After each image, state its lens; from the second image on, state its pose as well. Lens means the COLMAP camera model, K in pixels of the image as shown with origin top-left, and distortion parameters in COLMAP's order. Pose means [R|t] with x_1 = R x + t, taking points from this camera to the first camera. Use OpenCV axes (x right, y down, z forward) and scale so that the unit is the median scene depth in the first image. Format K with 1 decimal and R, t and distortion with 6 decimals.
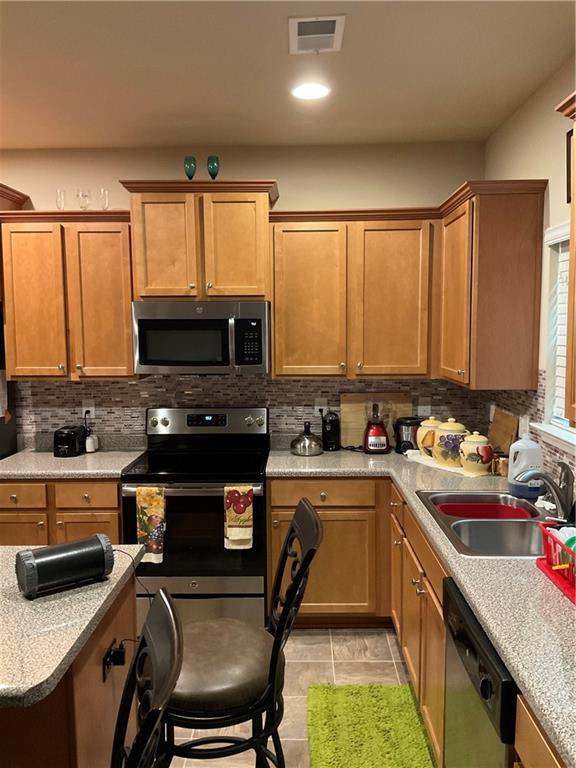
lens RADIAL K [[631.4, 0, 288.0], [0, 631.4, 384.0], [0, 0, 1]] dist [0.119099, -0.220318]
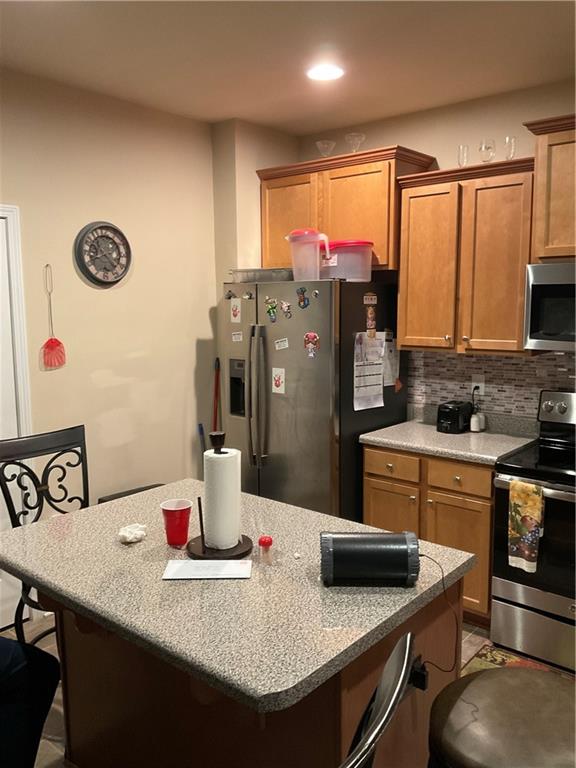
lens RADIAL K [[631.4, 0, 288.0], [0, 631.4, 384.0], [0, 0, 1]] dist [0.119099, -0.220318]
pose [[0.775336, 0.085833, -0.625689, 0.055486], [-0.056951, 0.996187, 0.066087, -0.007820], [0.628976, -0.015606, 0.777268, 0.121495]]
